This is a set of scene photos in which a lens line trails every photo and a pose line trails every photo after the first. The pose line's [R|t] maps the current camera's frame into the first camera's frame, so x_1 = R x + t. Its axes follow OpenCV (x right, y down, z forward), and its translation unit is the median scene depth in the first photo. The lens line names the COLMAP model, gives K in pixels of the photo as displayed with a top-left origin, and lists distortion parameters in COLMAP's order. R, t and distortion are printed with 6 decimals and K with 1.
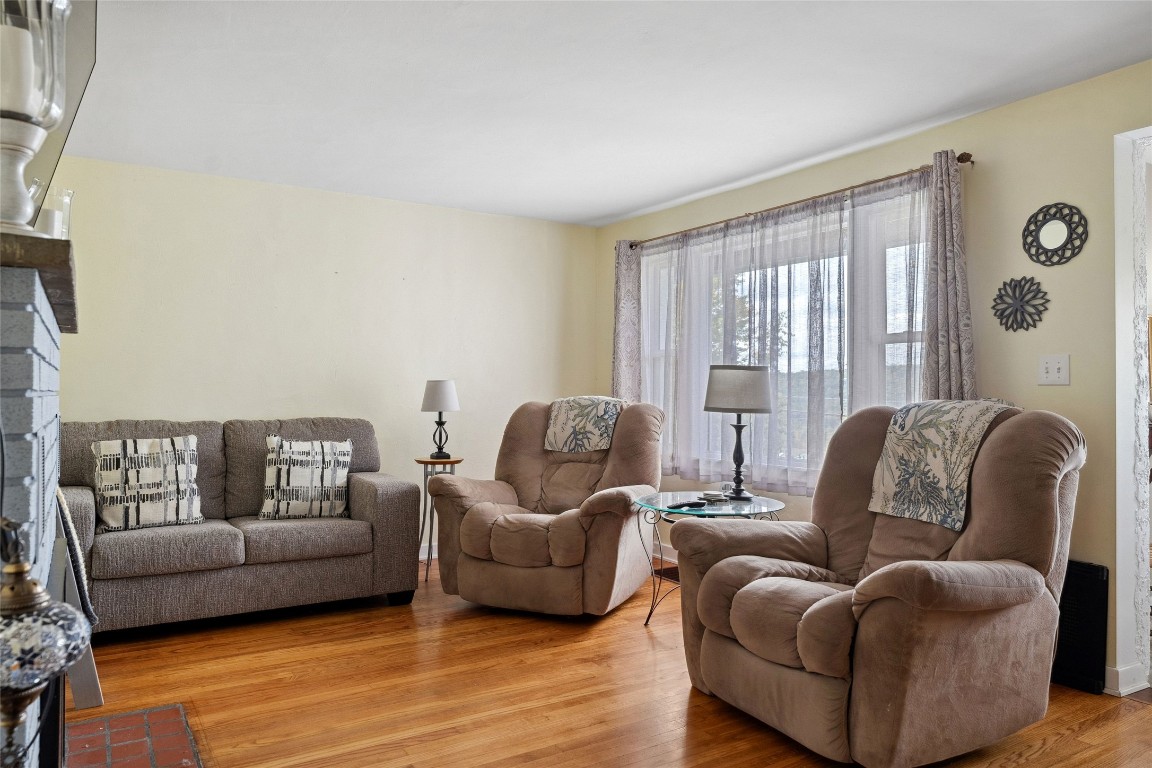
lens RADIAL K [[798.4, 0, 574.5], [0, 798.4, 382.8], [0, 0, 1]] dist [0.008860, 0.000935]
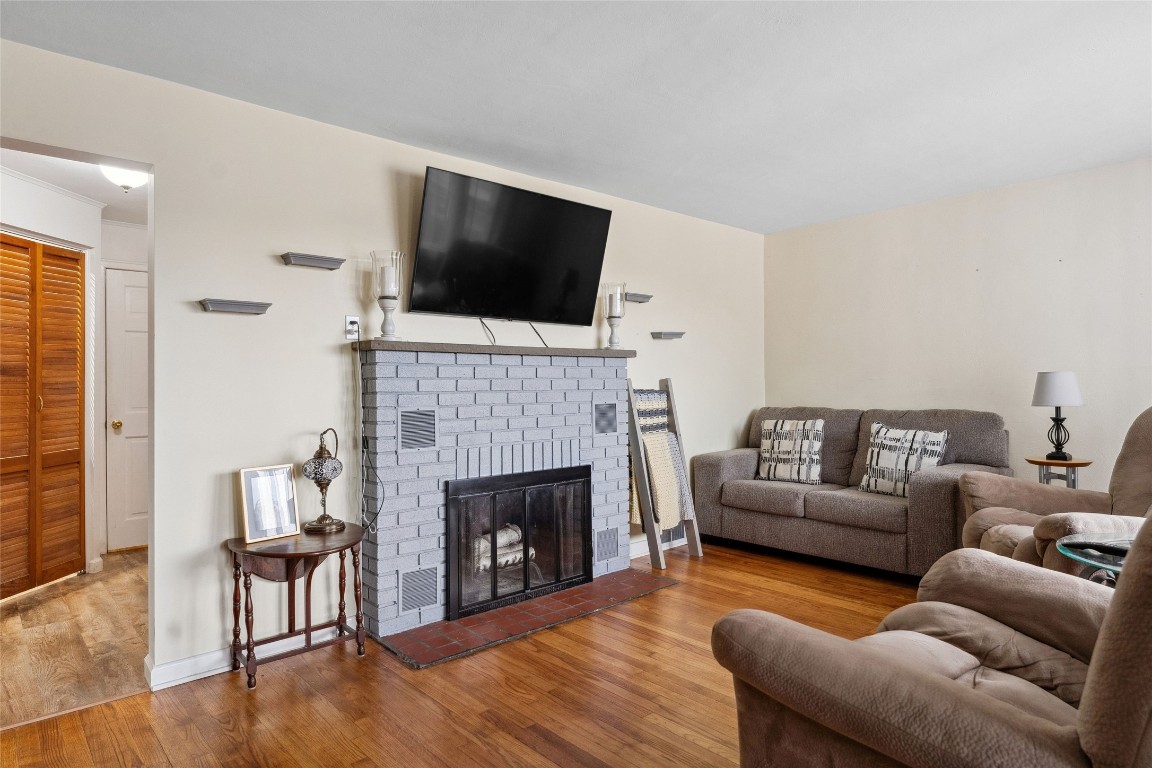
lens RADIAL K [[682.5, 0, 574.5], [0, 682.5, 389.4], [0, 0, 1]] dist [0.007612, 0.001884]
pose [[0.158419, -0.000905, -0.987372, 0.614173], [0.023880, 0.999711, 0.002915, 0.002138], [0.987083, -0.024040, 0.158395, 0.427929]]
